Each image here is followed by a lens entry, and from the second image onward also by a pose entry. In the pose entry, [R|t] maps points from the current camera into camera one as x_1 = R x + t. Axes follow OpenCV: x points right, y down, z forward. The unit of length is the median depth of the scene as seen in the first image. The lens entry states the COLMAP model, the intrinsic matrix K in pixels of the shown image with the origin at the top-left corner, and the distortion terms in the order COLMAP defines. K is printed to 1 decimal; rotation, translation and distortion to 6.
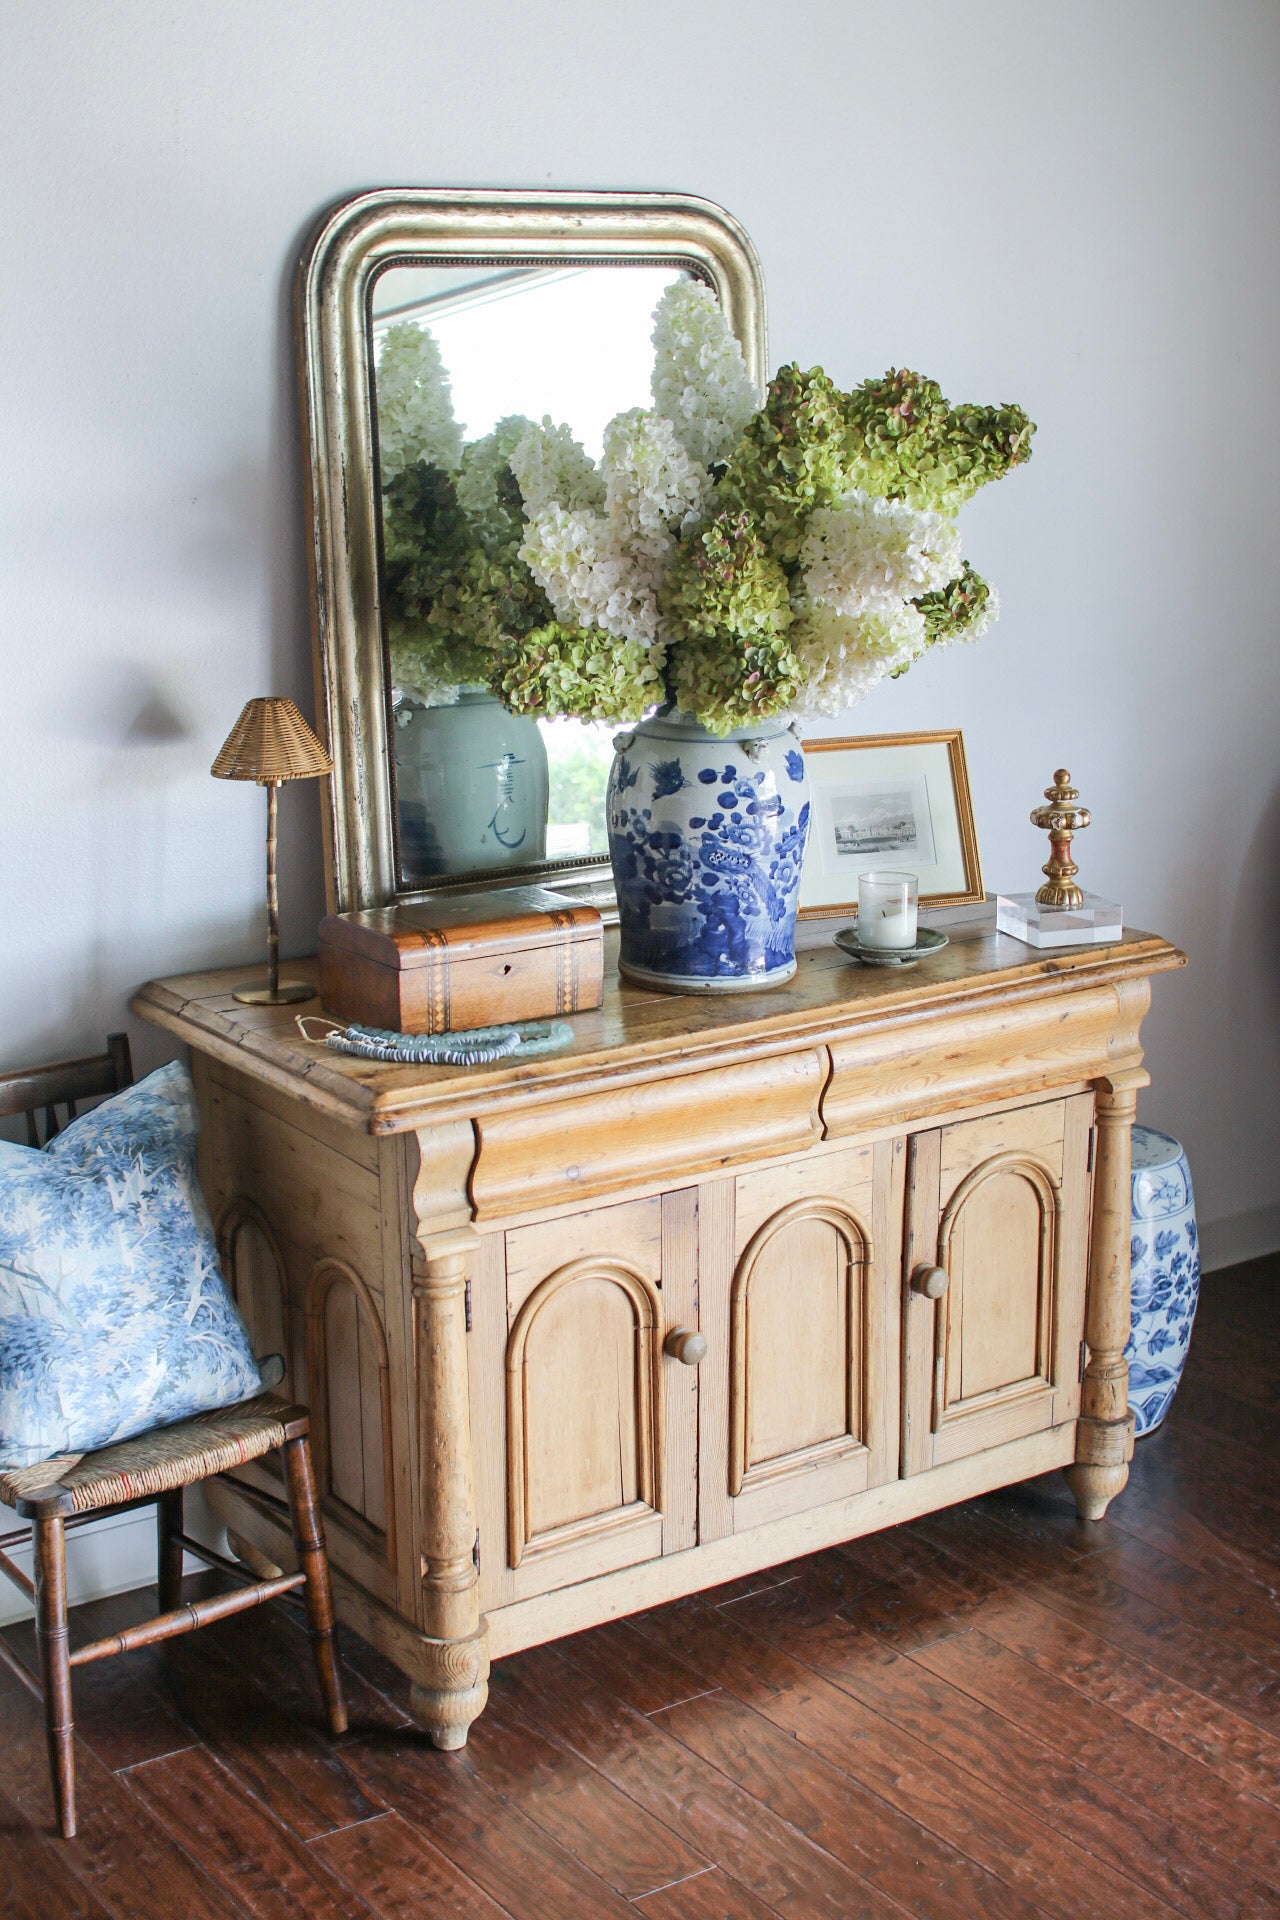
lens RADIAL K [[2677.7, 0, 646.1], [0, 2677.7, 961.8], [0, 0, 1]] dist [-0.187927, 0.305612]
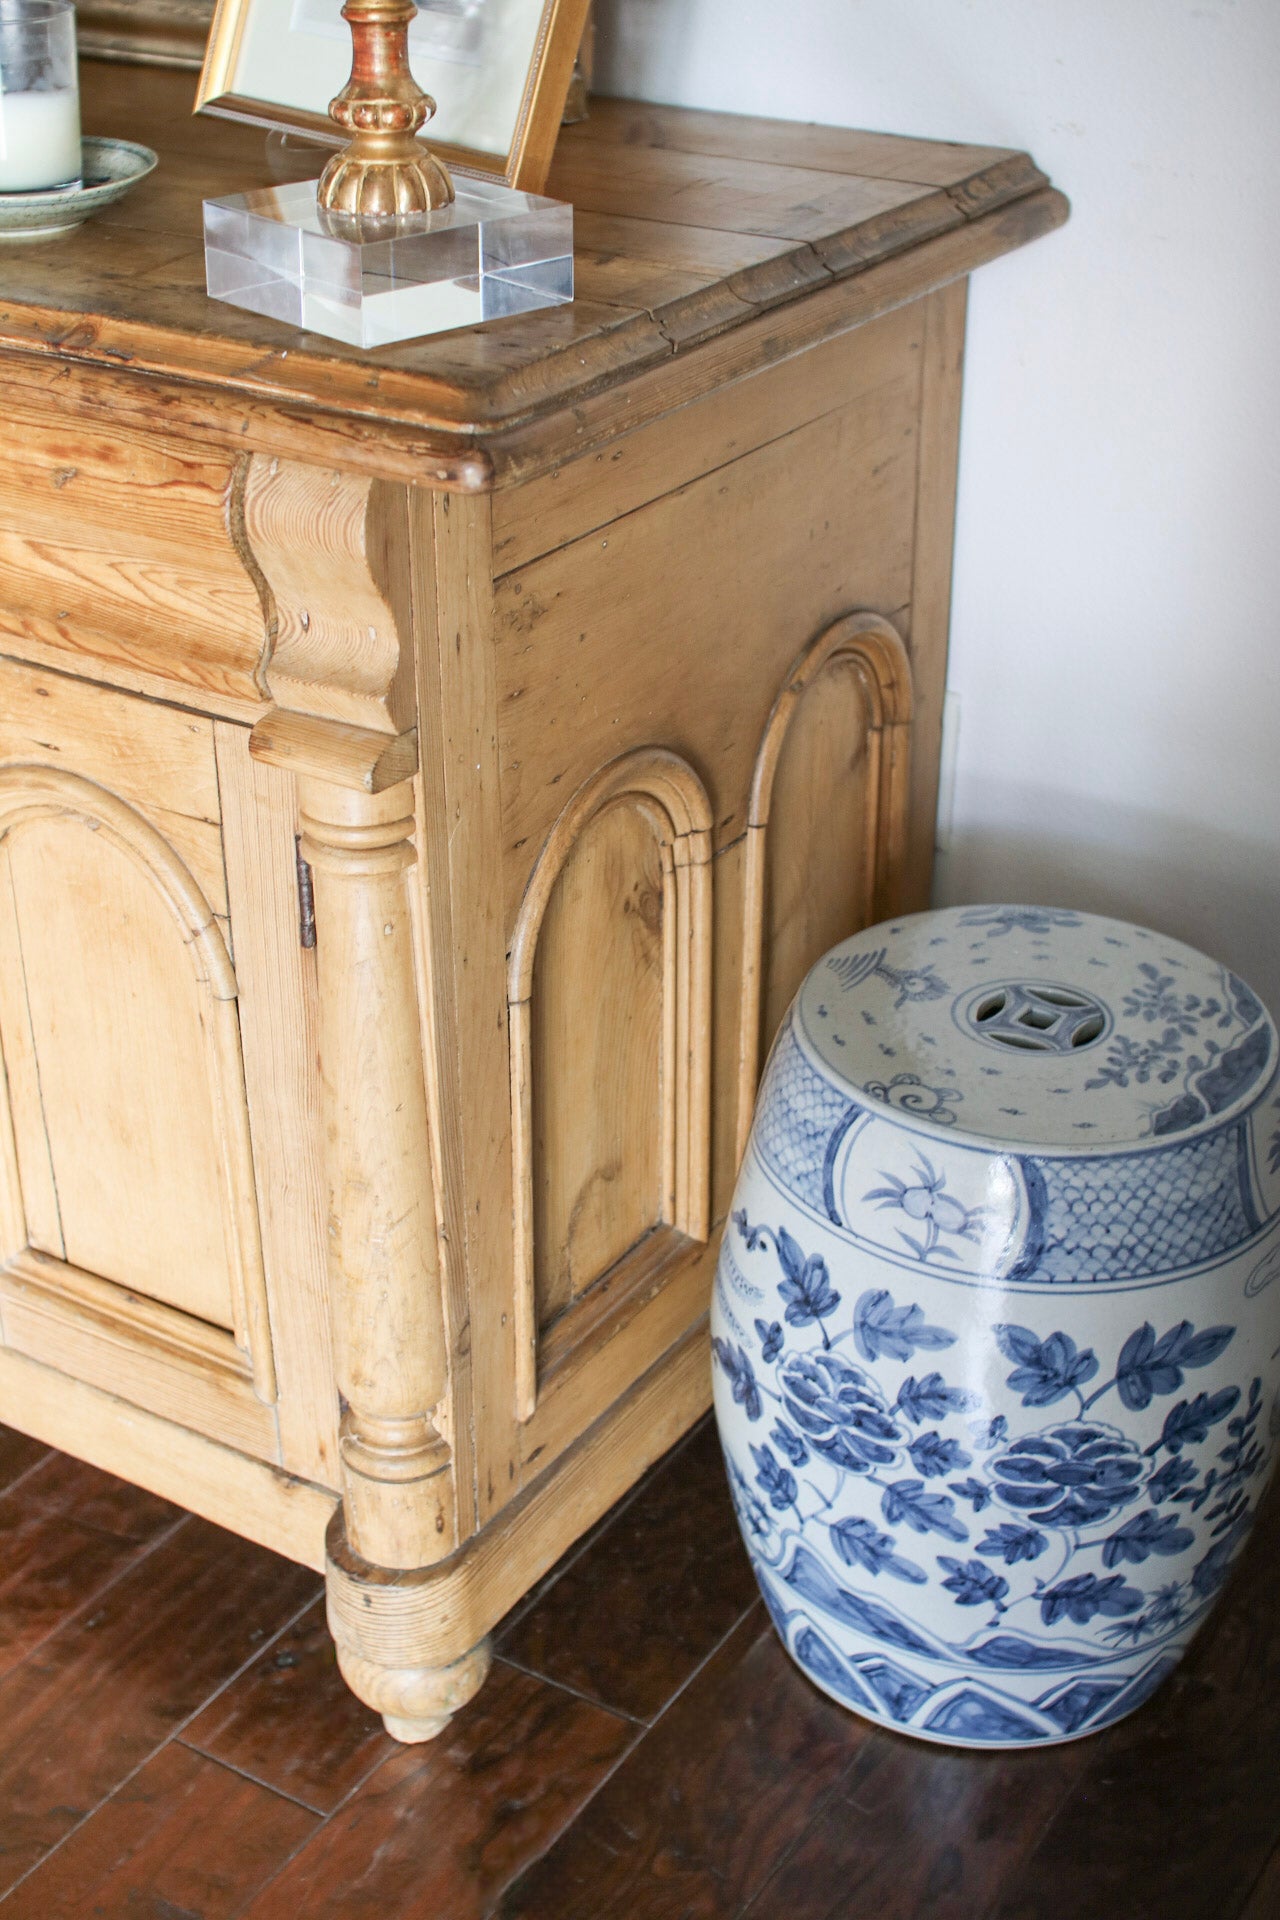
lens RADIAL K [[2677.7, 0, 646.1], [0, 2677.7, 961.8], [0, 0, 1]] dist [-0.187927, 0.305612]
pose [[0.394951, 0.455446, -0.797861, 0.540921], [-0.236343, 0.889606, 0.390824, -0.085477], [0.887781, 0.034212, 0.458992, 0.972003]]
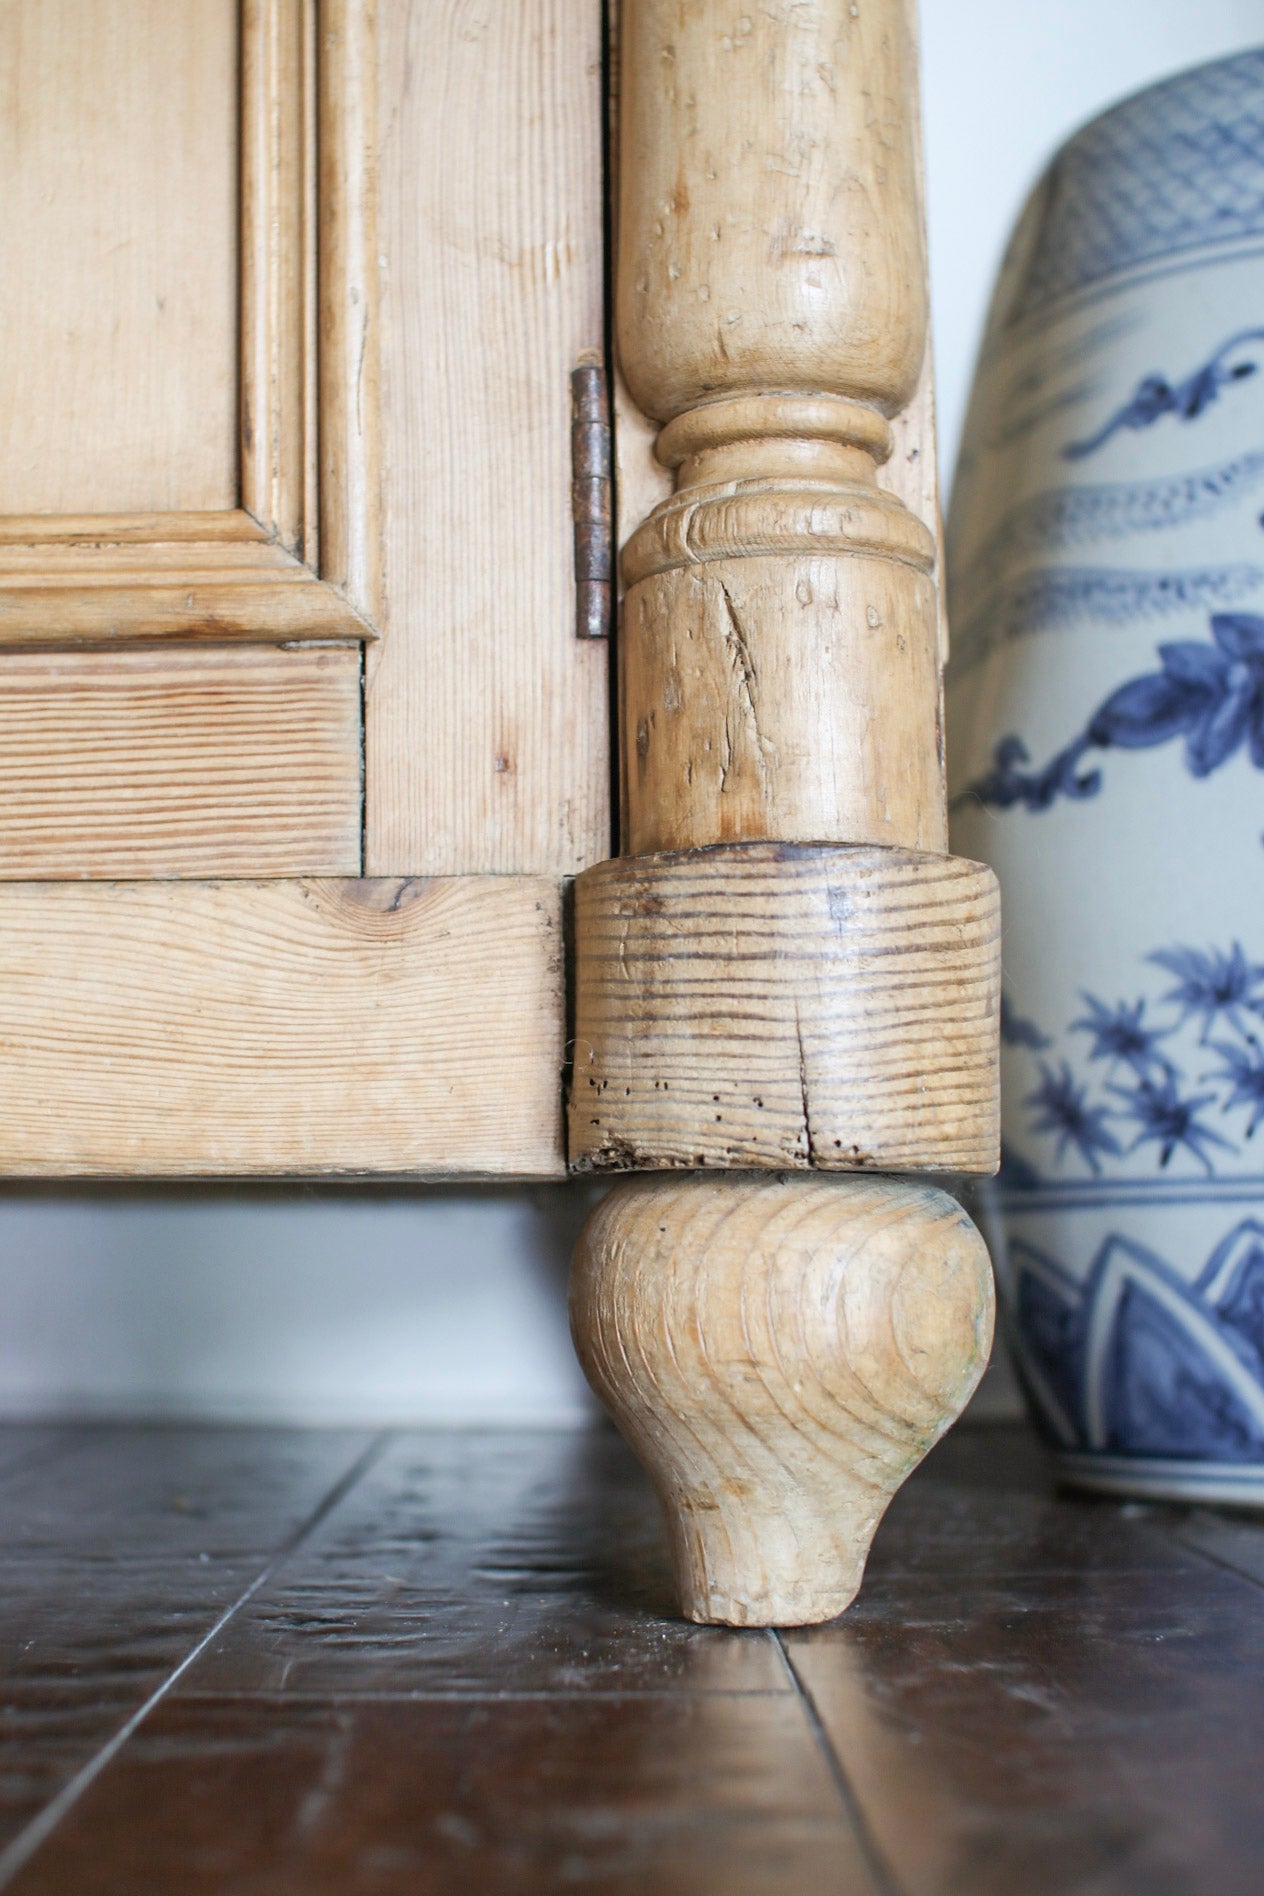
lens RADIAL K [[2644.3, 0, 638.0], [0, 2644.3, 949.8], [0, 0, 1]] dist [-0.187927, 0.305612]
pose [[0.828964, -0.060784, -0.555989, 0.288095], [-0.135651, 0.942546, -0.305296, 0.255714], [0.542603, 0.328499, 0.773091, 1.010928]]
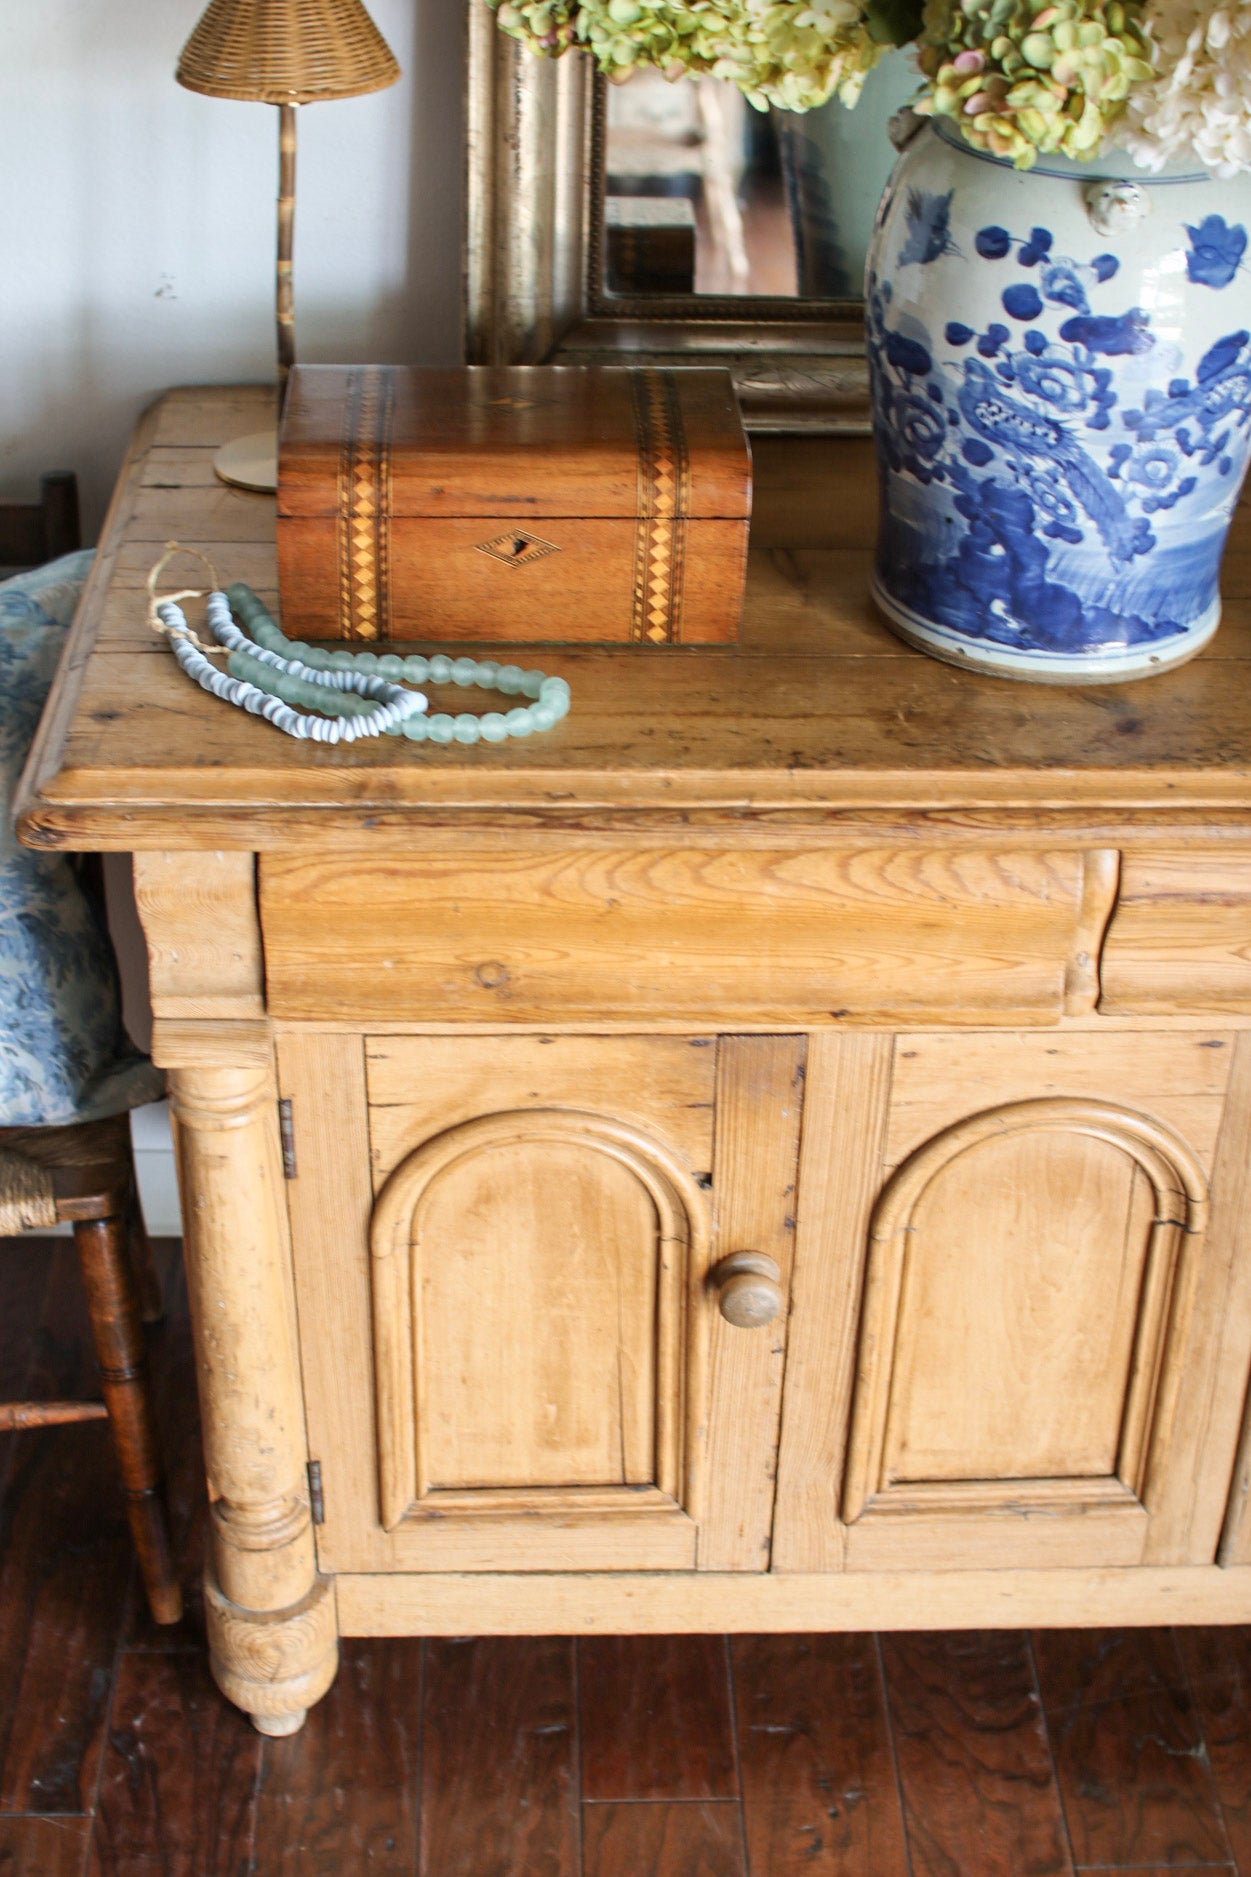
lens RADIAL K [[2675.6, 0, 626.9], [0, 2675.6, 939.0], [0, 0, 1]] dist [-0.170224, 0.196027]
pose [[0.836629, 0.315866, -0.447527, 0.215111], [-0.157442, 0.921186, 0.355848, -0.111442], [0.524657, -0.227253, 0.820422, 0.558416]]
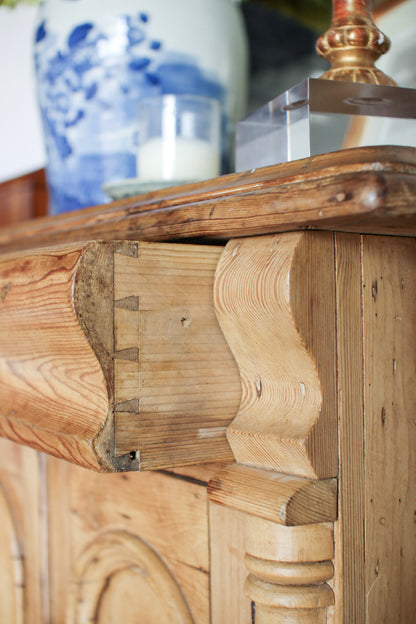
lens RADIAL K [[870.3, 0, 210.0], [0, 870.3, 312.6], [0, 0, 1]] dist [-0.187927, 0.305612]
pose [[-0.021061, 0.012905, -0.999695, 0.348387], [-0.235841, 0.971634, 0.017511, 0.018710], [0.971563, 0.236138, -0.017420, 1.093881]]
